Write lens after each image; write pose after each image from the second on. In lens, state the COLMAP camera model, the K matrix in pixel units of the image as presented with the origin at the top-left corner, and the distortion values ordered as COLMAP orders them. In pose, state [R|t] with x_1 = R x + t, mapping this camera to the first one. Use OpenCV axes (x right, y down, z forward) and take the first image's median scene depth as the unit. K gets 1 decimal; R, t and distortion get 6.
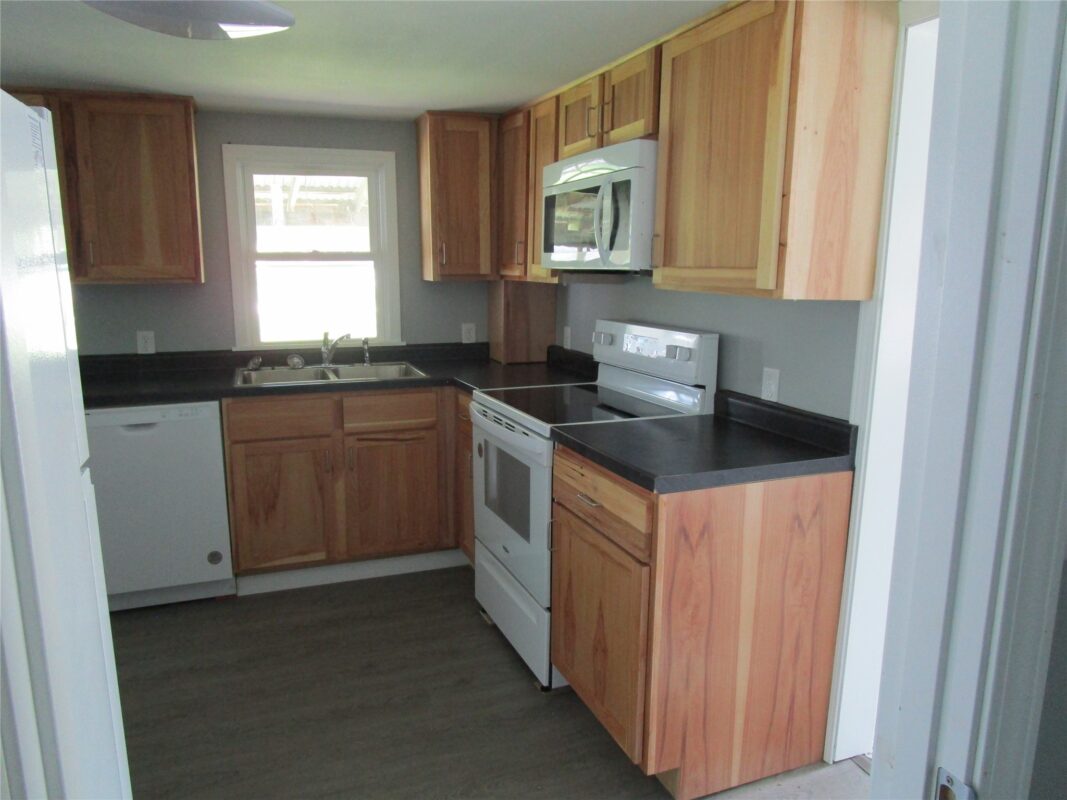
lens RADIAL K [[764.4, 0, 533.5], [0, 764.4, 400.0], [0, 0, 1]] dist [-0.009634, -0.001105]
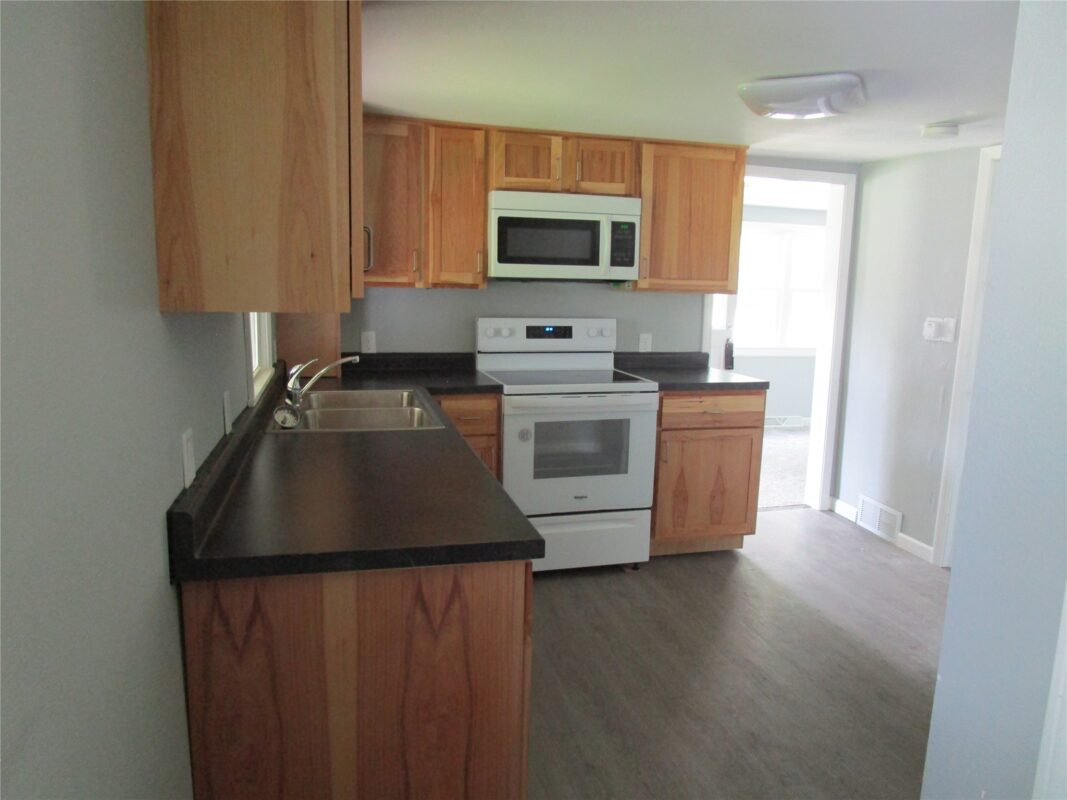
lens RADIAL K [[764.4, 0, 533.5], [0, 764.4, 400.0], [0, 0, 1]] dist [-0.009634, -0.001105]
pose [[0.112313, -0.166633, 0.979601, -0.783046], [0.154692, 0.976752, 0.148413, -0.102559], [-0.981558, 0.134868, 0.135479, 0.540859]]
